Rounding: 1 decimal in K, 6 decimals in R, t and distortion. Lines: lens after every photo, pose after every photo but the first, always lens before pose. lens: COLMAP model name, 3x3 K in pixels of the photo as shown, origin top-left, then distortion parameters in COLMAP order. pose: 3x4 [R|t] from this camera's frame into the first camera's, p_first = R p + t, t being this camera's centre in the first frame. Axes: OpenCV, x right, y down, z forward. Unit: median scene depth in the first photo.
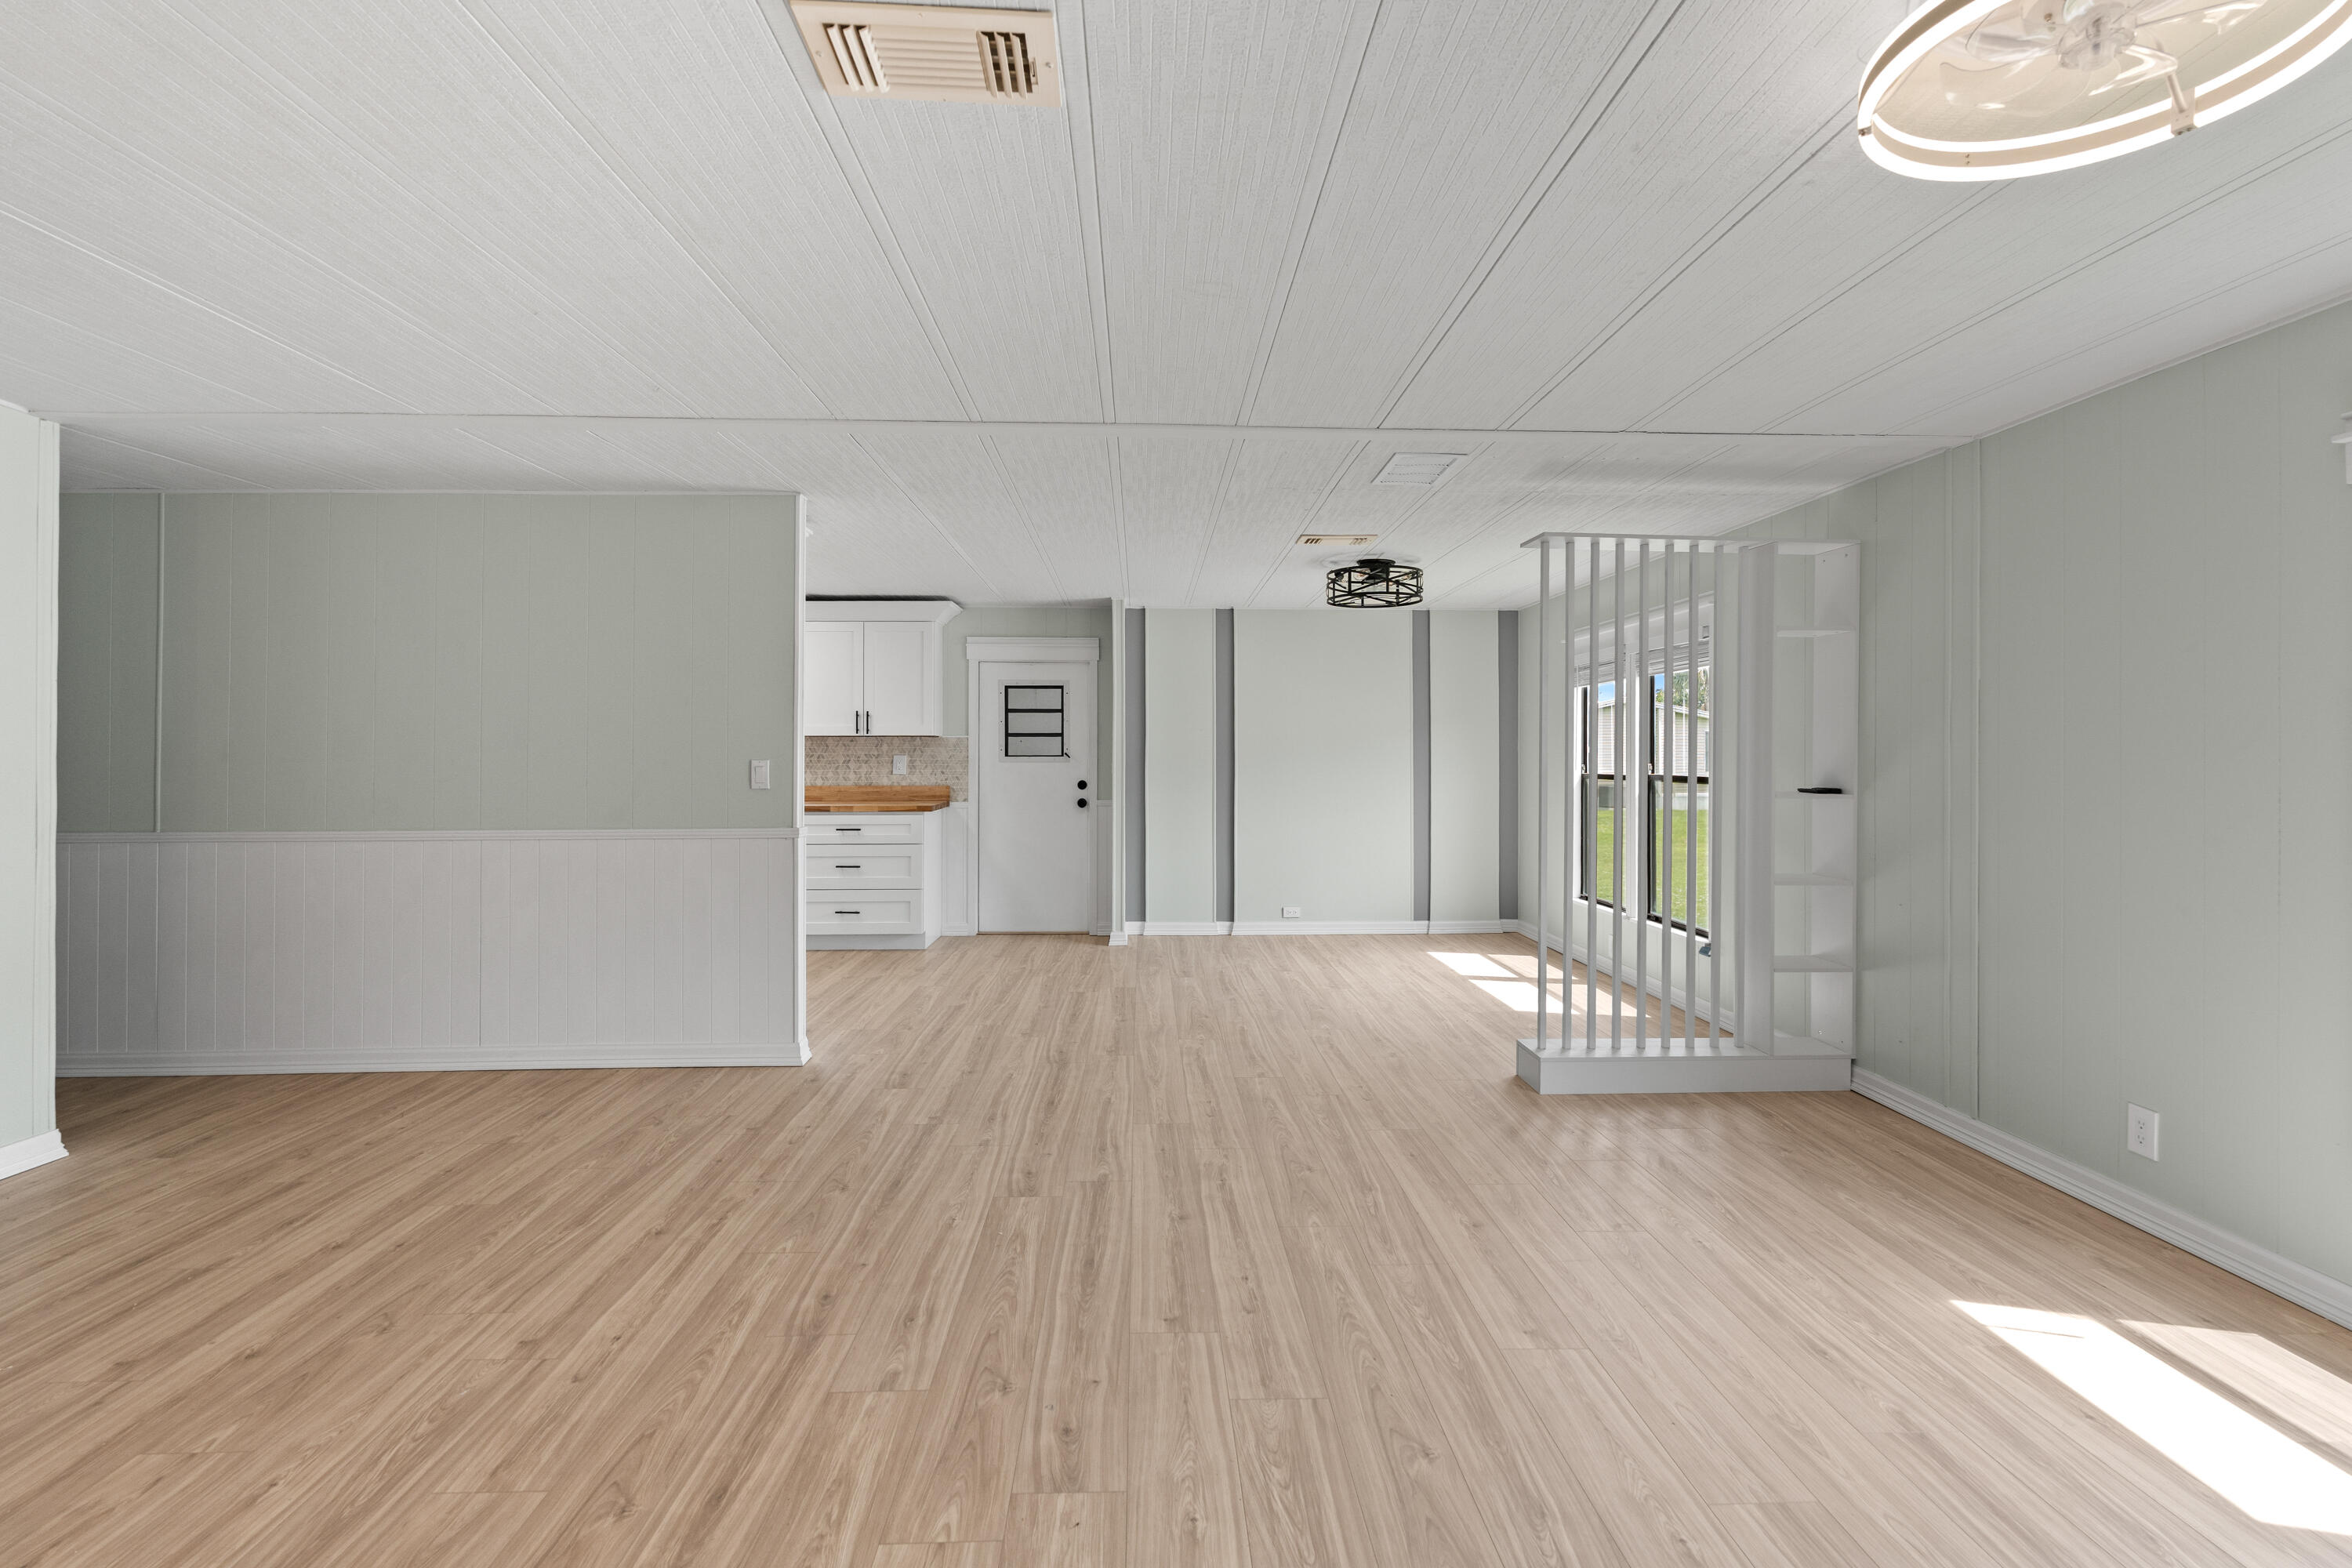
lens RADIAL K [[1070.4, 0, 1206.2], [0, 1070.4, 742.5], [0, 0, 1]] dist [-0.009430, 0.001285]
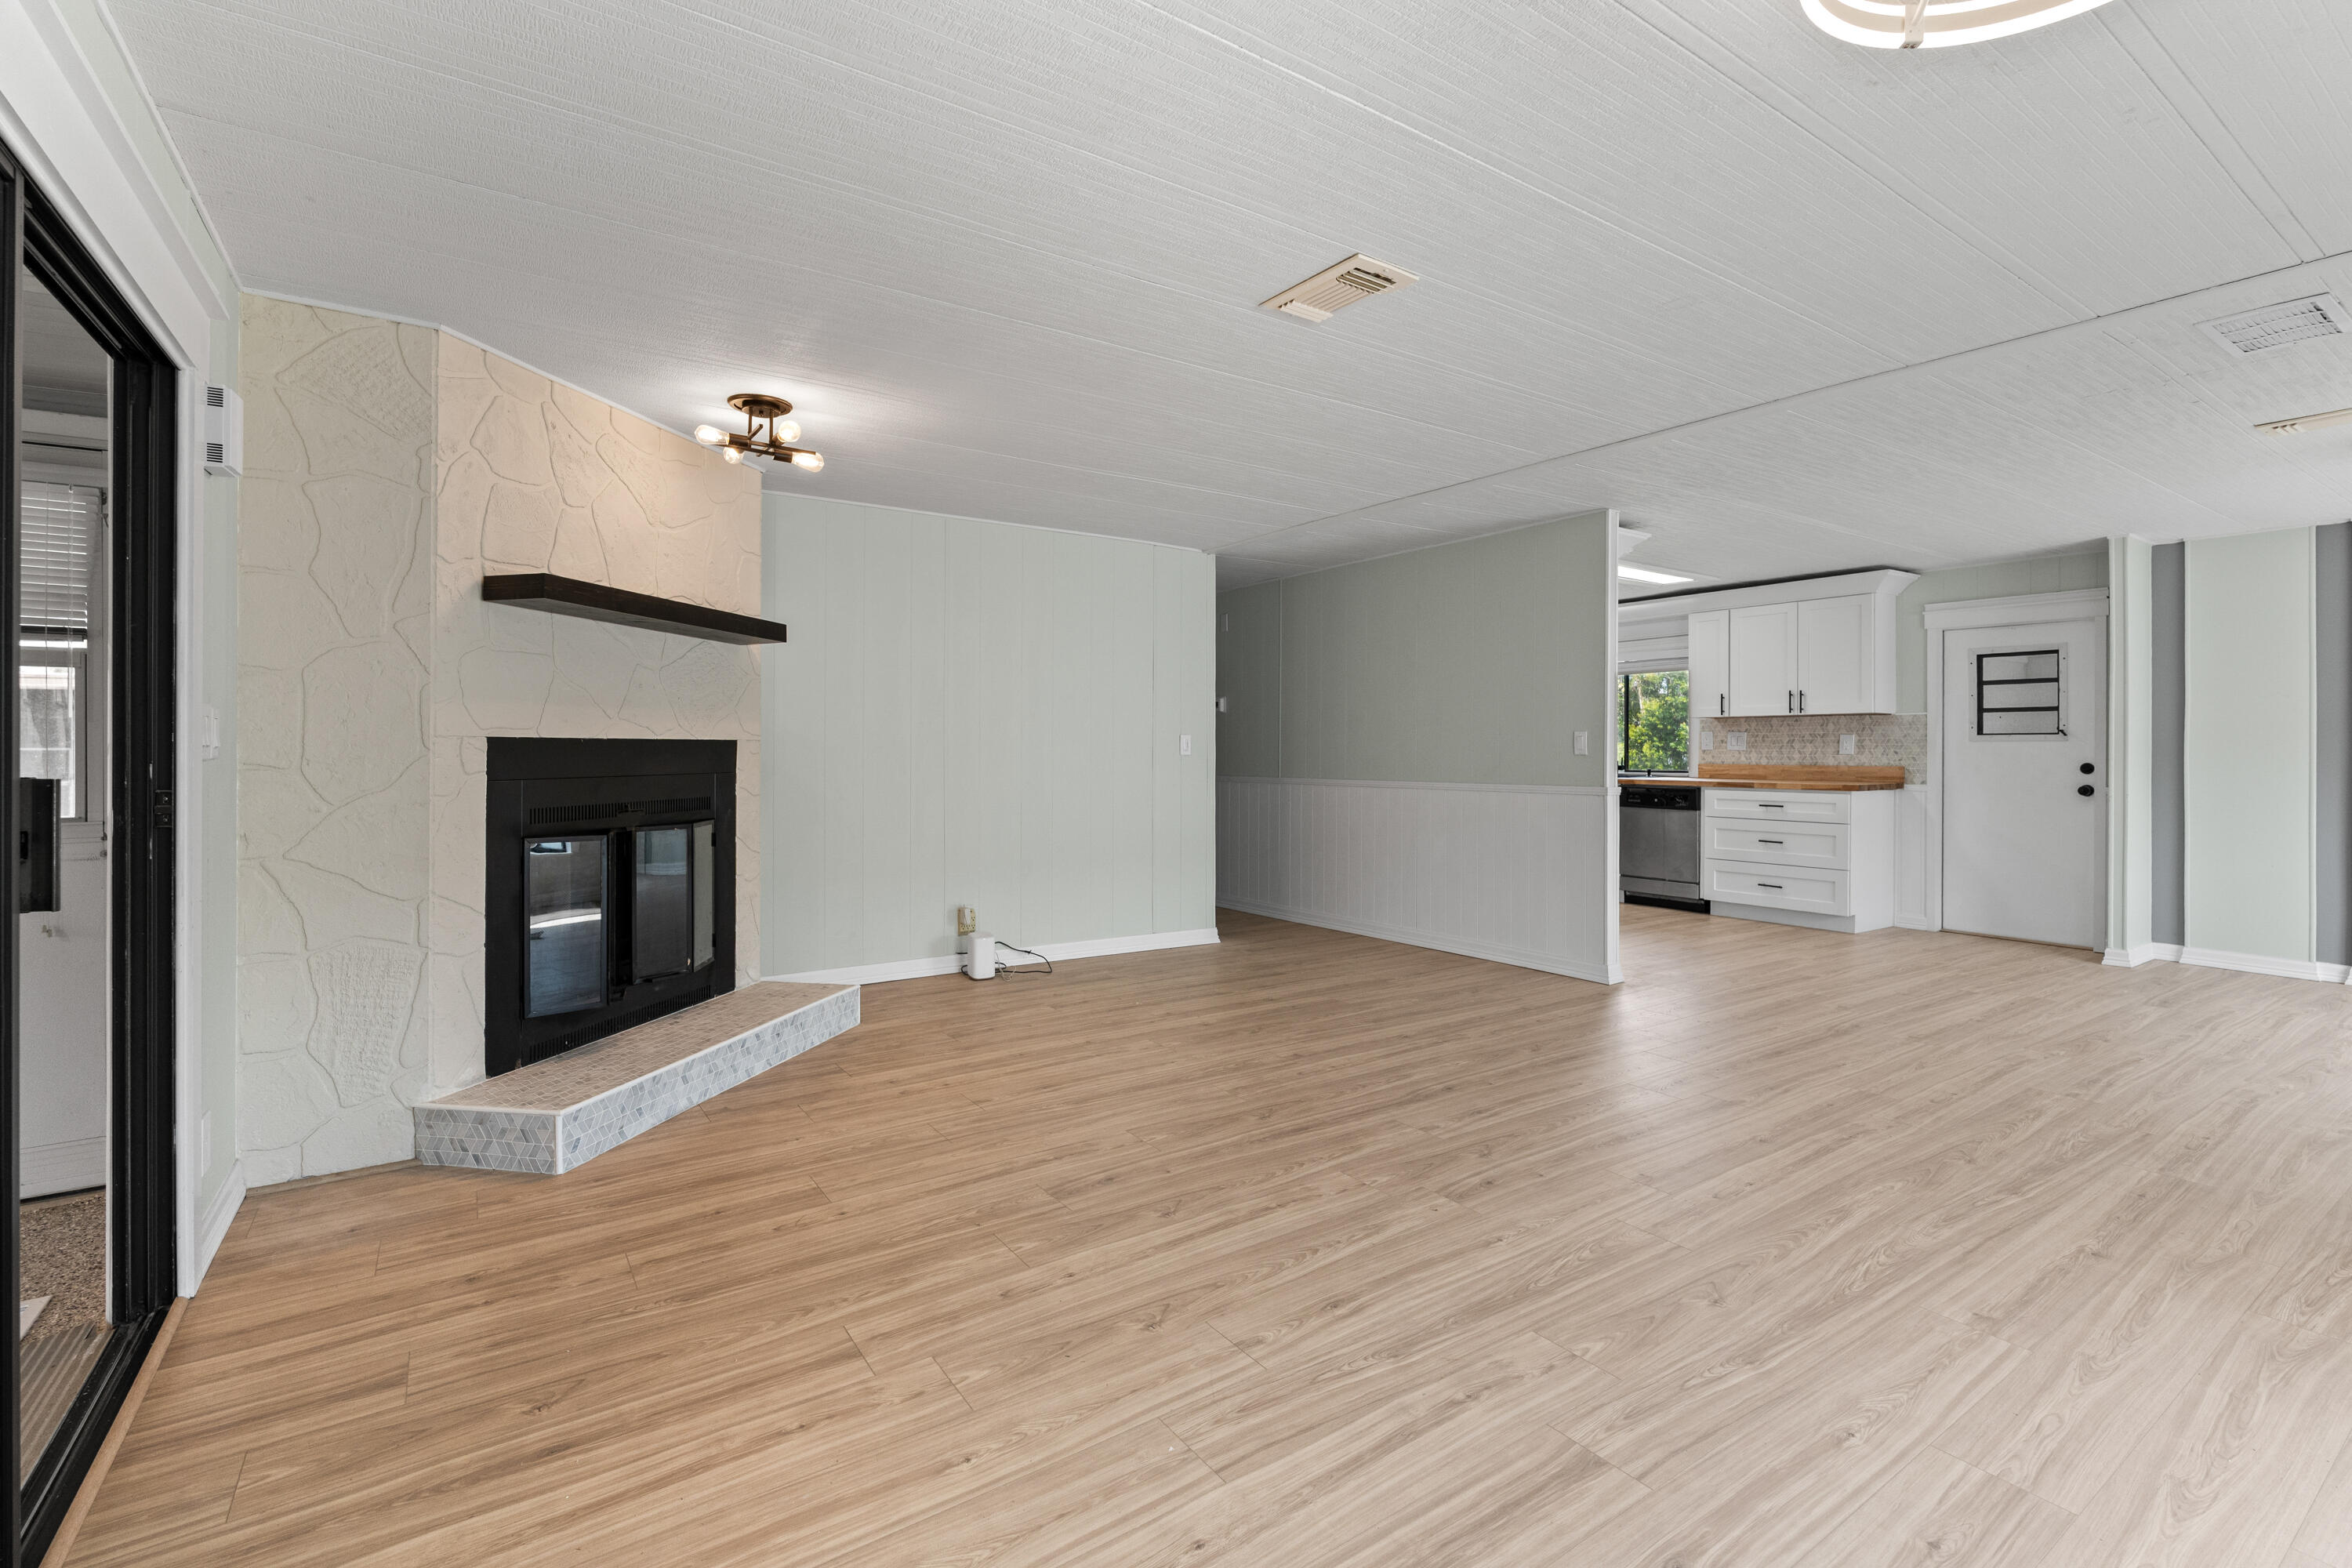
lens RADIAL K [[1070.4, 0, 1176.7], [0, 1070.4, 736.4], [0, 0, 1]] dist [-0.009430, 0.001285]
pose [[0.520644, -0.009626, -0.853719, 0.392860], [0.007869, 0.999948, -0.006475, 0.026453], [0.853737, -0.003347, 0.520693, -0.041404]]
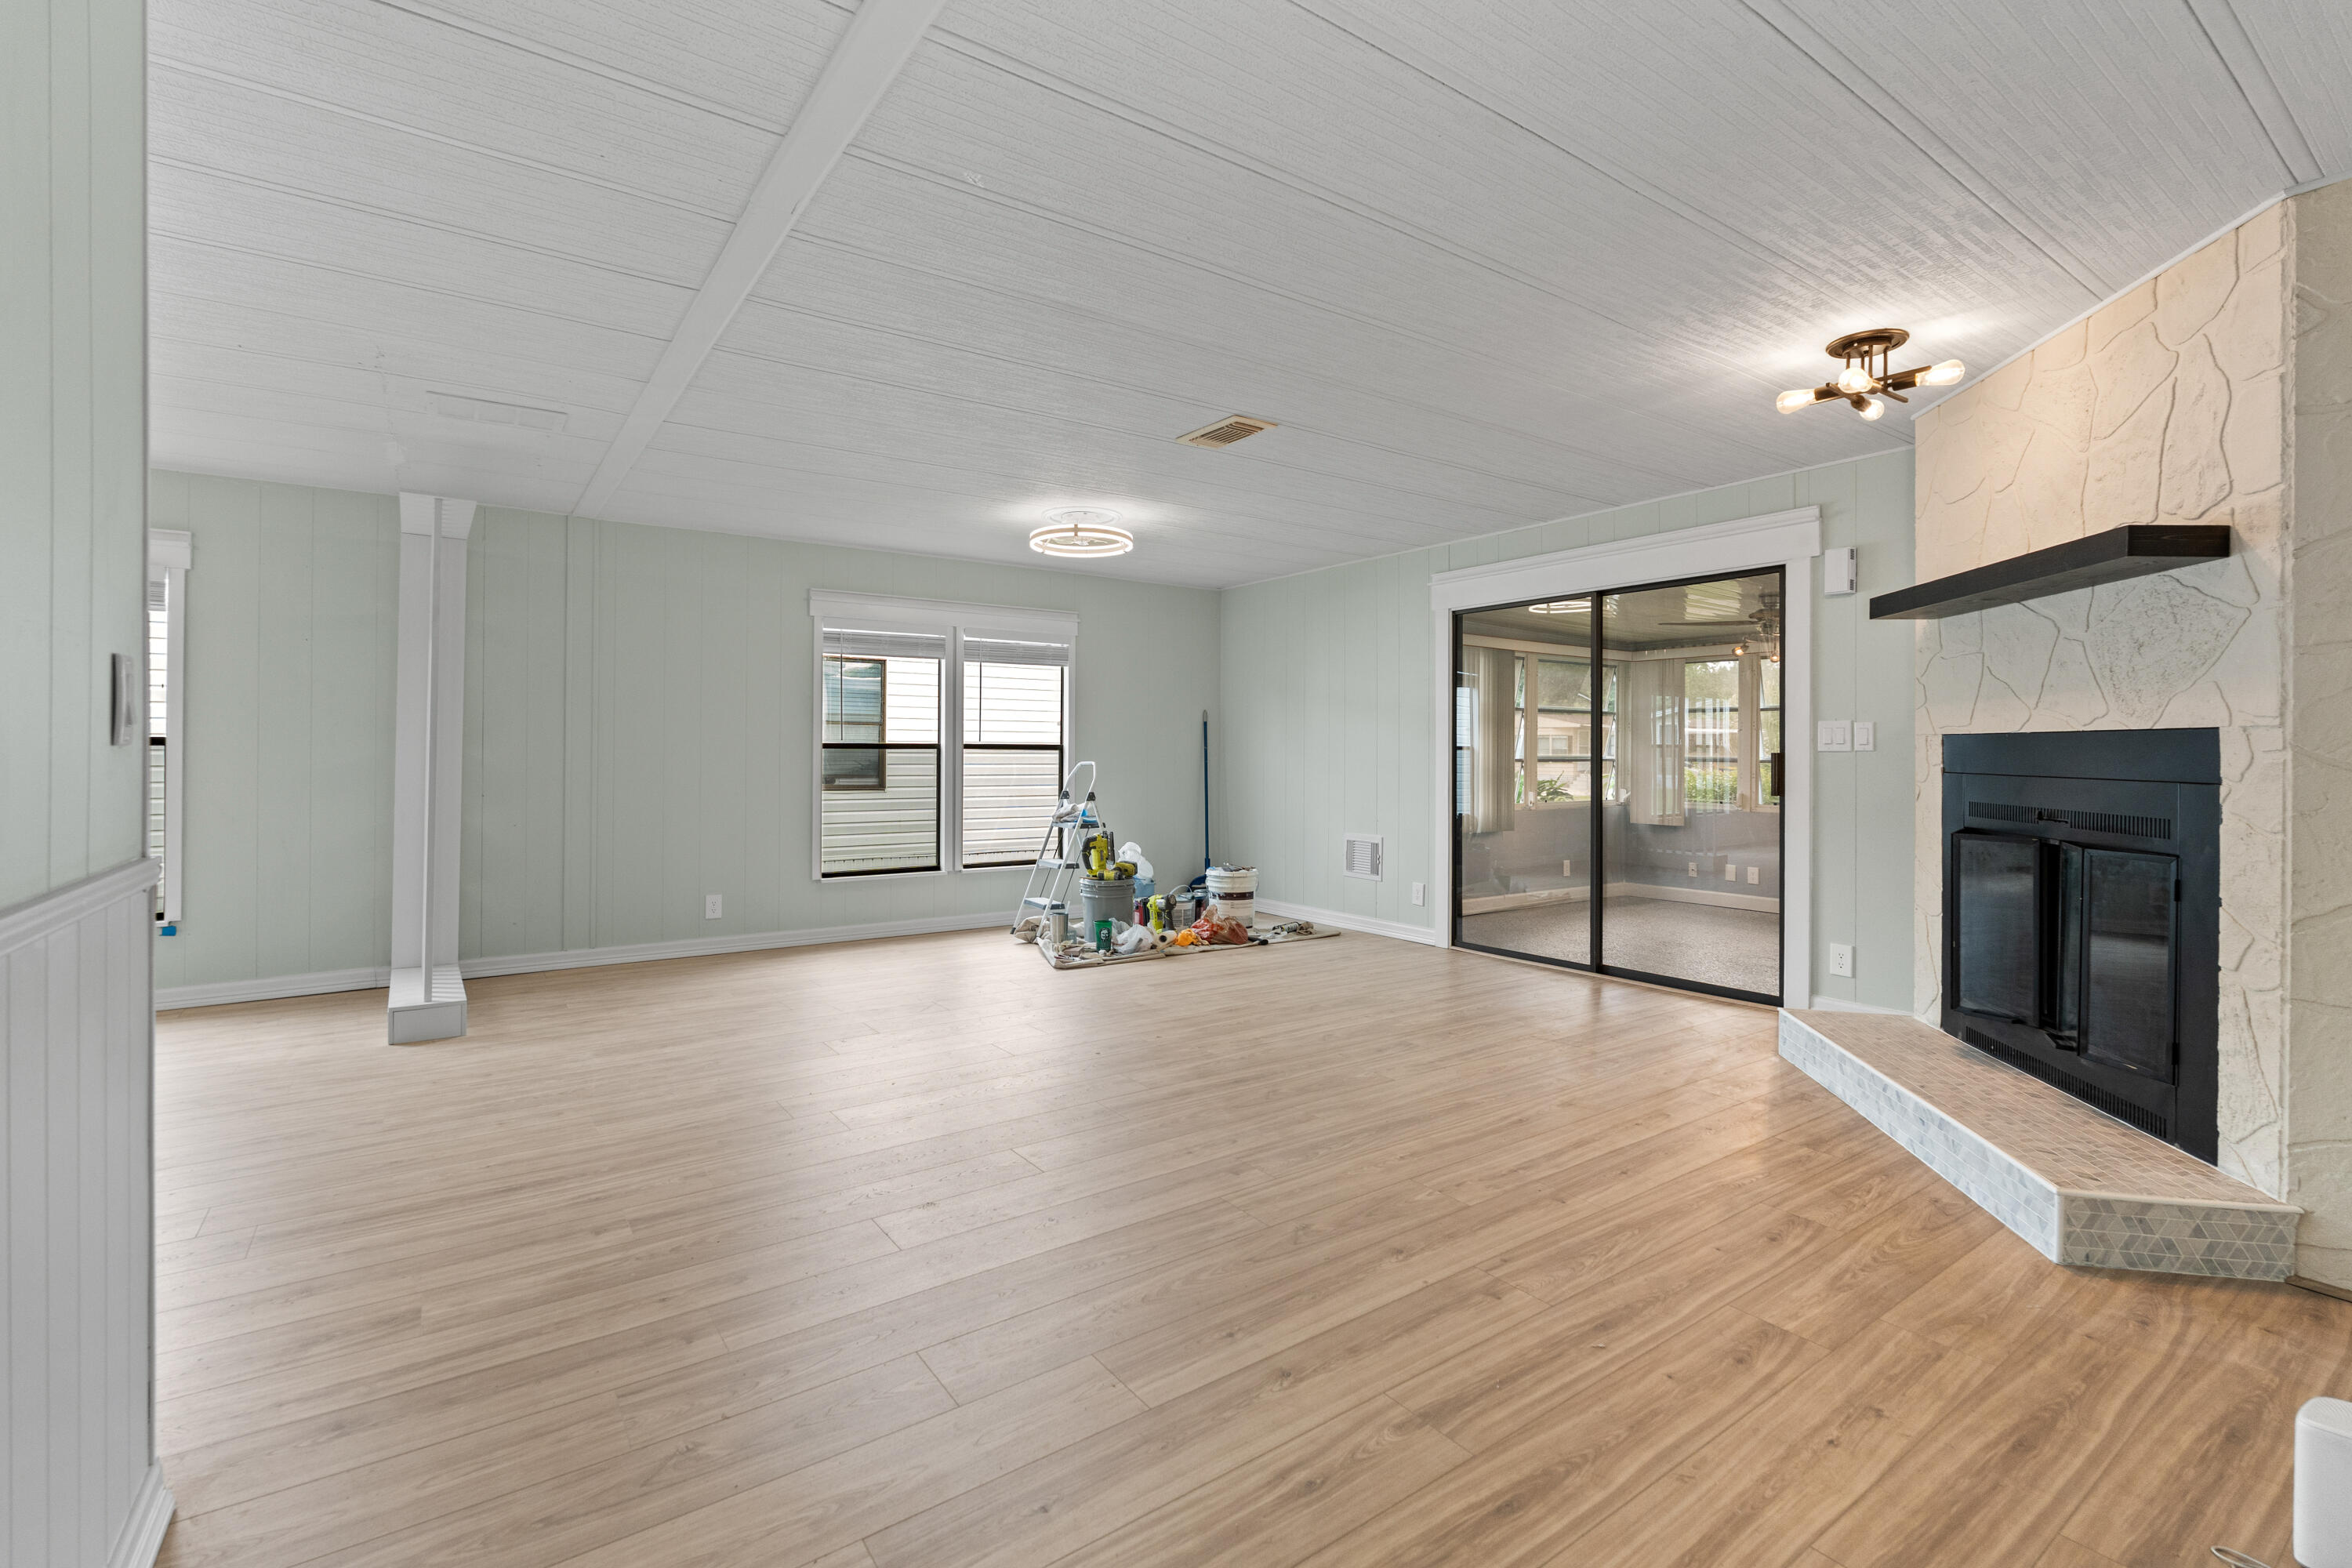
lens RADIAL K [[1070.4, 0, 1162.0], [0, 1070.4, 765.2], [0, 0, 1]] dist [-0.009430, 0.001285]
pose [[-0.527979, -0.017499, 0.849077, -0.843405], [-0.014647, 0.999827, 0.011498, 0.041554], [-0.849131, -0.006366, -0.528144, 0.891021]]
